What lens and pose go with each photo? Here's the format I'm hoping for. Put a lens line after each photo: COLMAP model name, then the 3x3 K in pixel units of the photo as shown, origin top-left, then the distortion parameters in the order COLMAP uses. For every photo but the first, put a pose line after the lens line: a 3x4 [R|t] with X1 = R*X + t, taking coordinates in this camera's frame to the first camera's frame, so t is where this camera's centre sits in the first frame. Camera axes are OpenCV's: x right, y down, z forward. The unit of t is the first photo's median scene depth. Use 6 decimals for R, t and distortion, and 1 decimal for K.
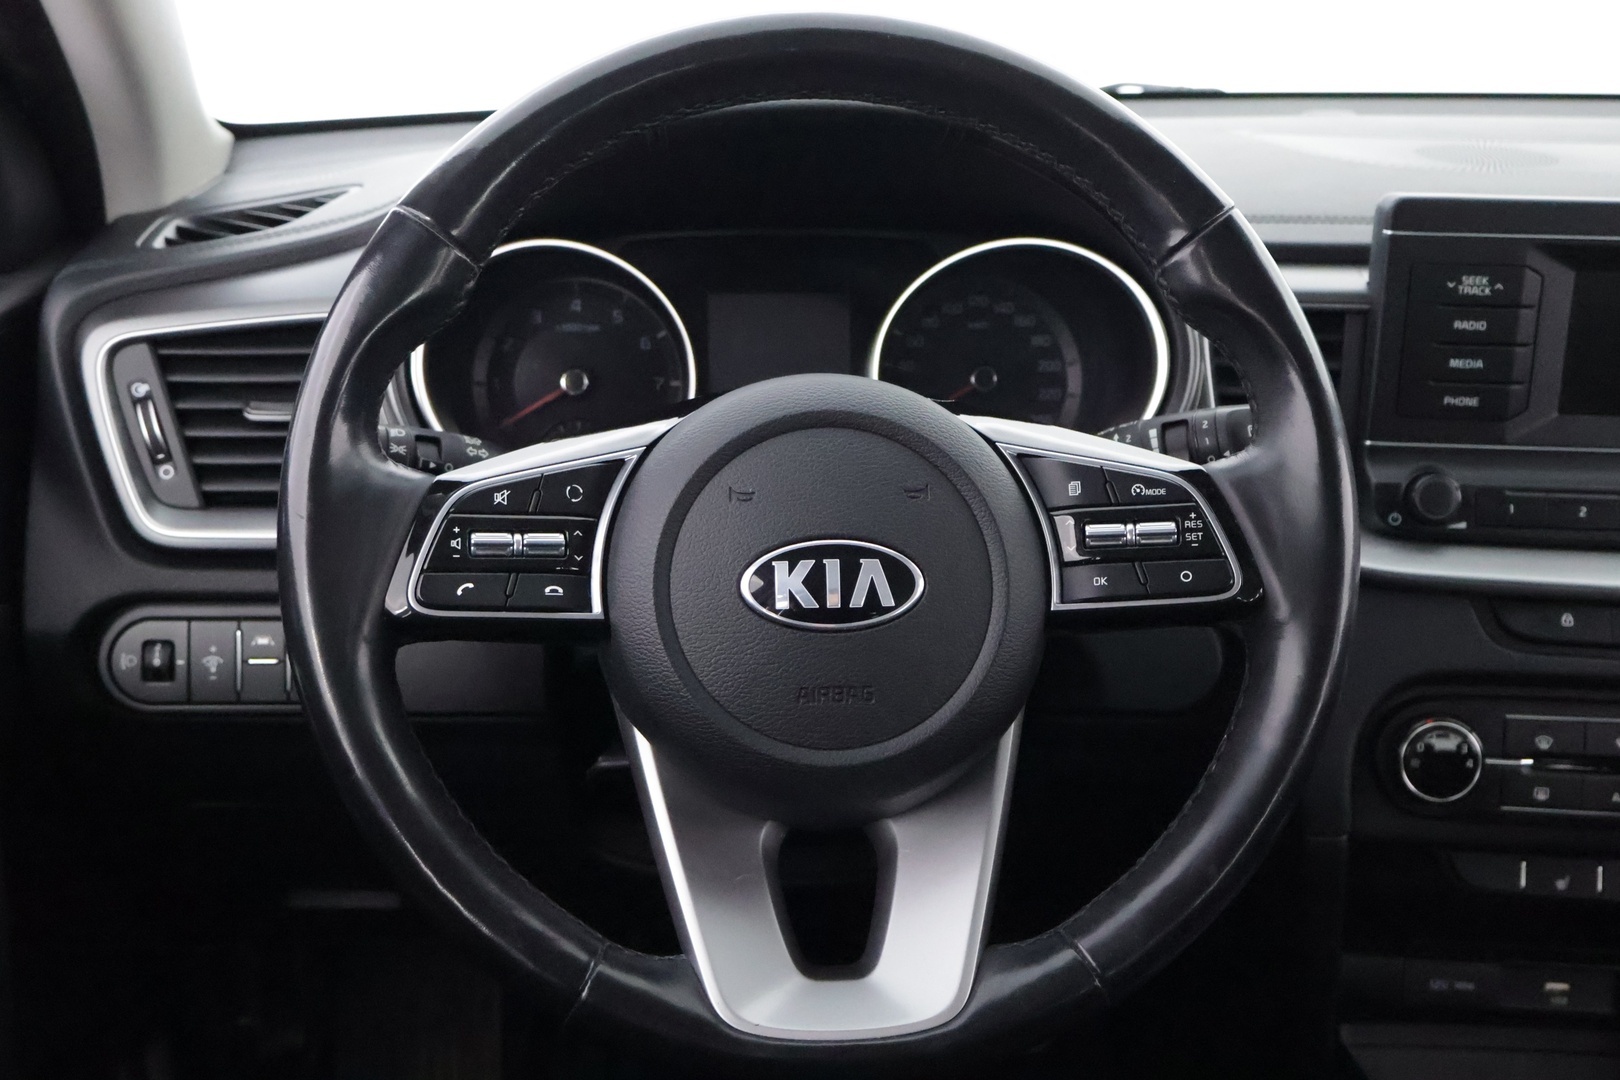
lens RADIAL K [[1881.1, 0, 800.1], [0, 1881.1, 561.0], [0, 0, 1]] dist [0.000946, 0.000000]
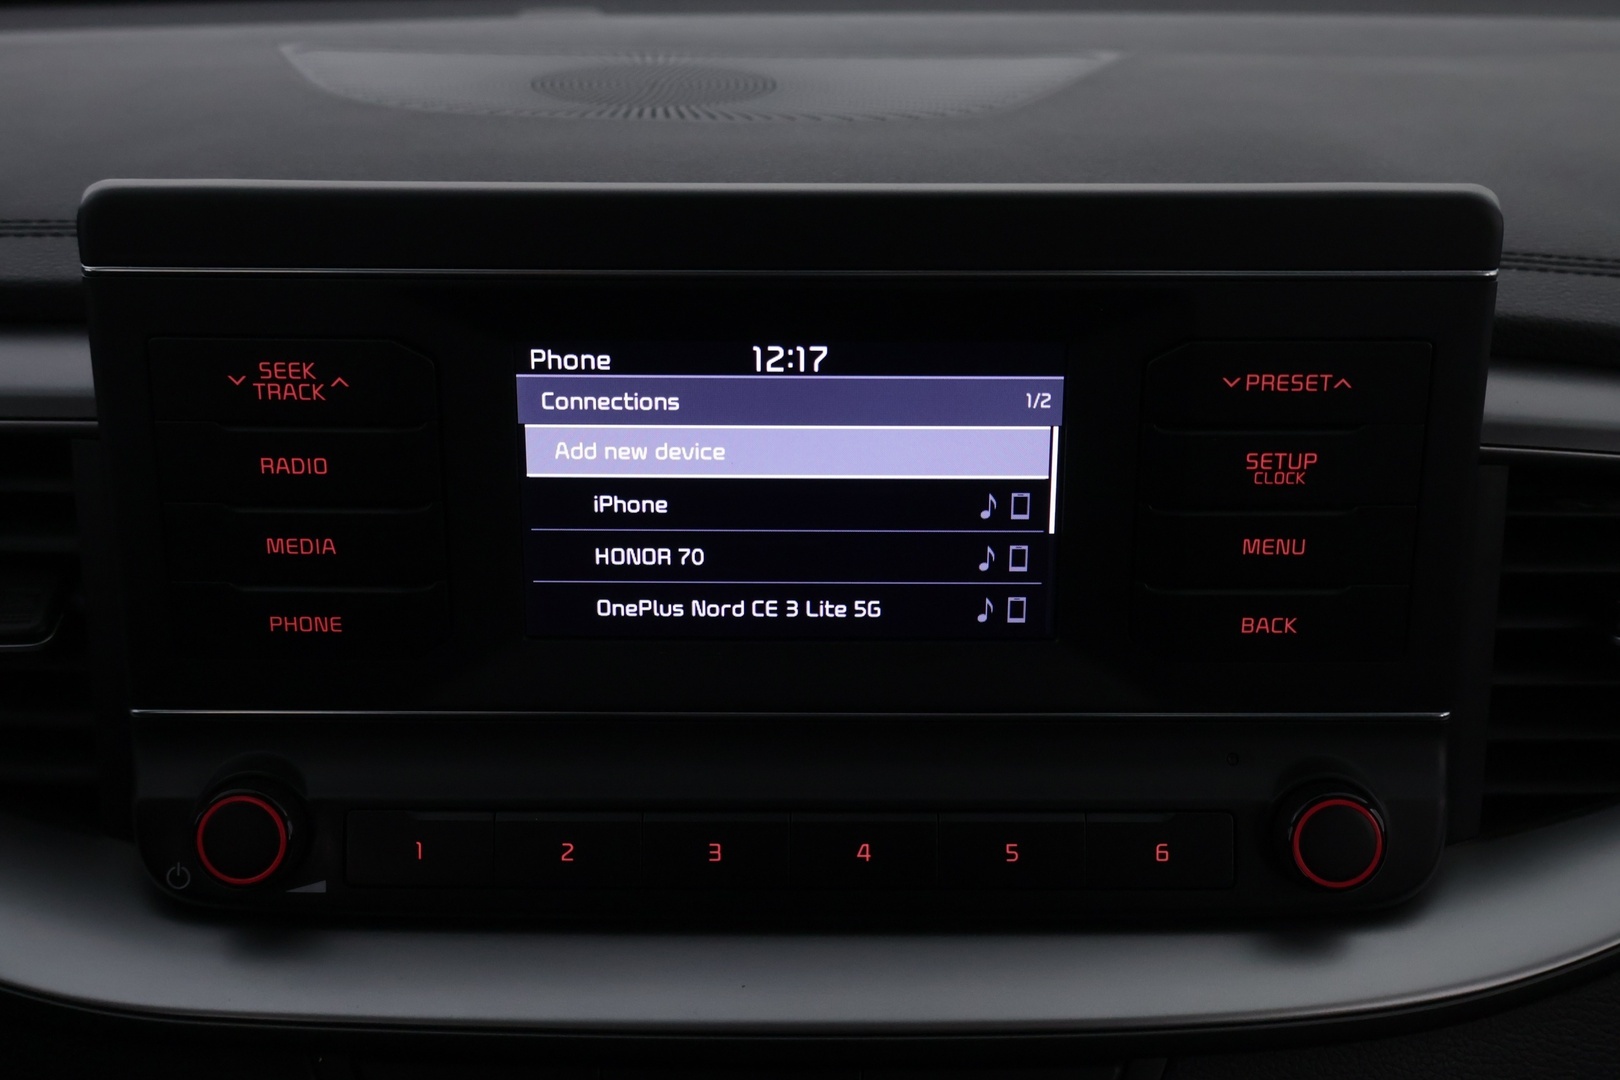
lens RADIAL K [[1967.3, 0, 801.3], [0, 1967.3, 541.7], [0, 0, 1]] dist [0.003356, 0.000000]
pose [[0.997769, -0.034290, 0.057275, 0.564162], [0.032922, 0.999154, 0.024658, -0.142889], [-0.058072, -0.022717, 0.998054, 0.638524]]
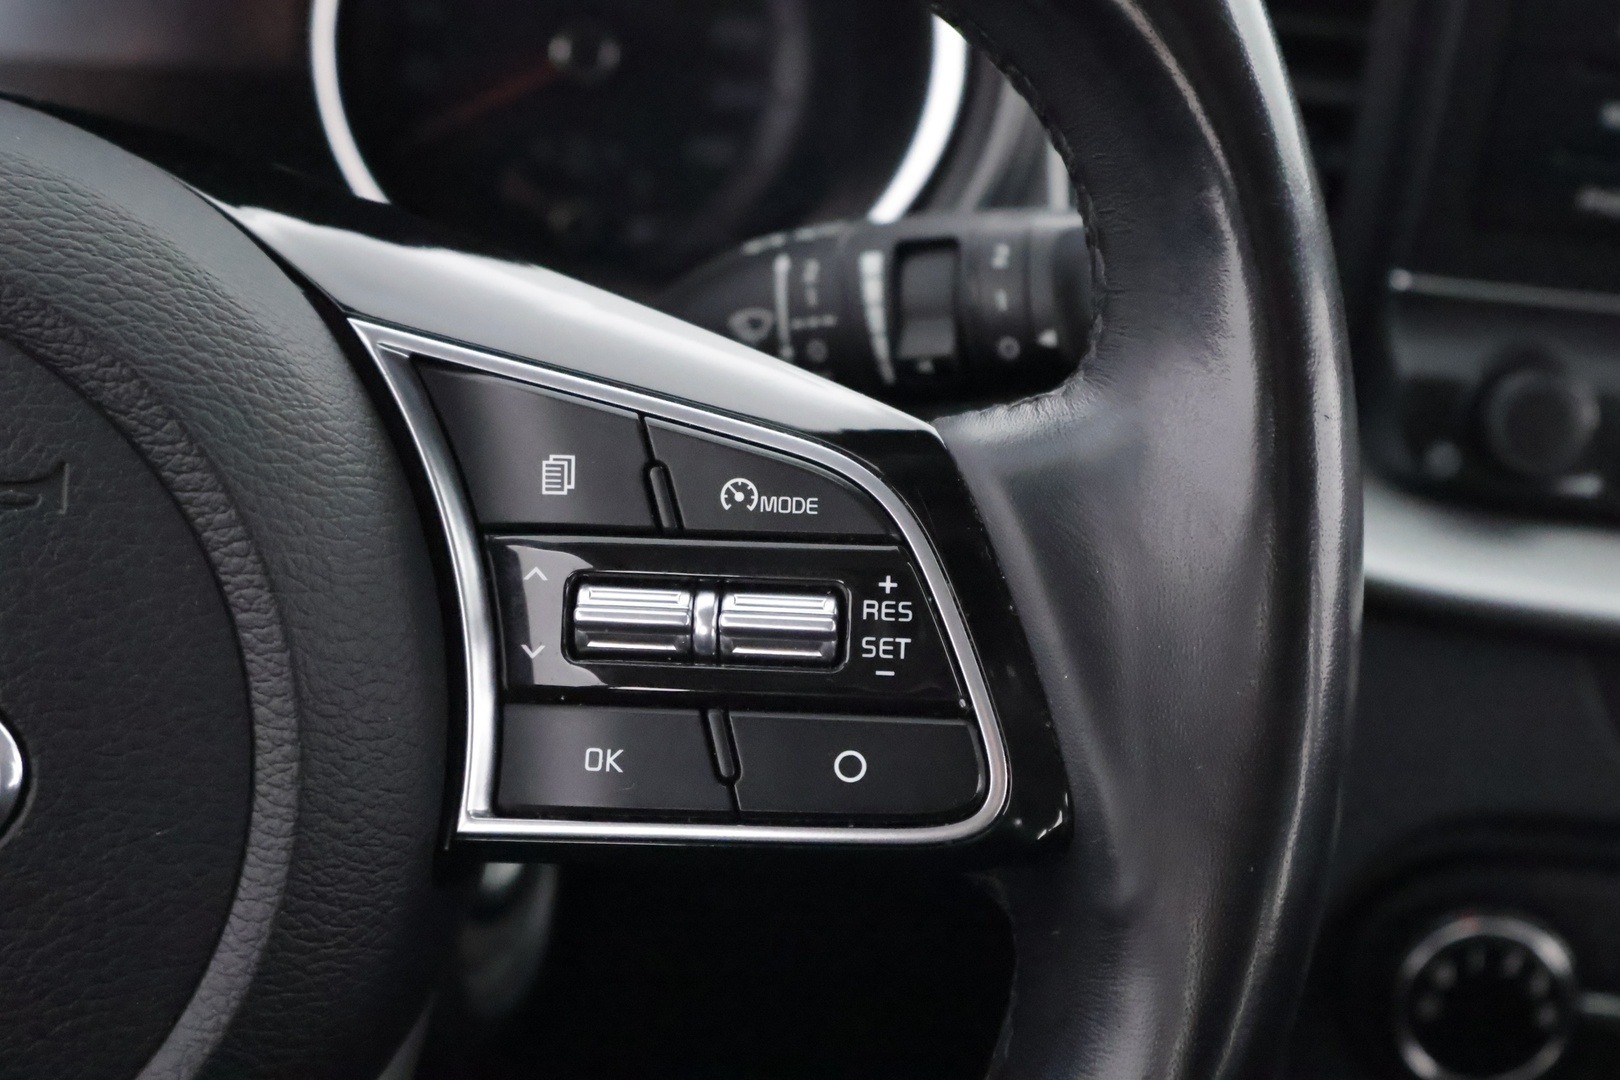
lens RADIAL K [[2413.4, 0, 815.7], [0, 2413.4, 548.3], [0, 0, 1]] dist [0.026433, 0.000000]
pose [[0.995126, 0.059417, 0.078699, 0.159575], [-0.070174, 0.987397, 0.141857, -0.091470], [-0.069278, -0.146688, 0.986754, 0.564674]]
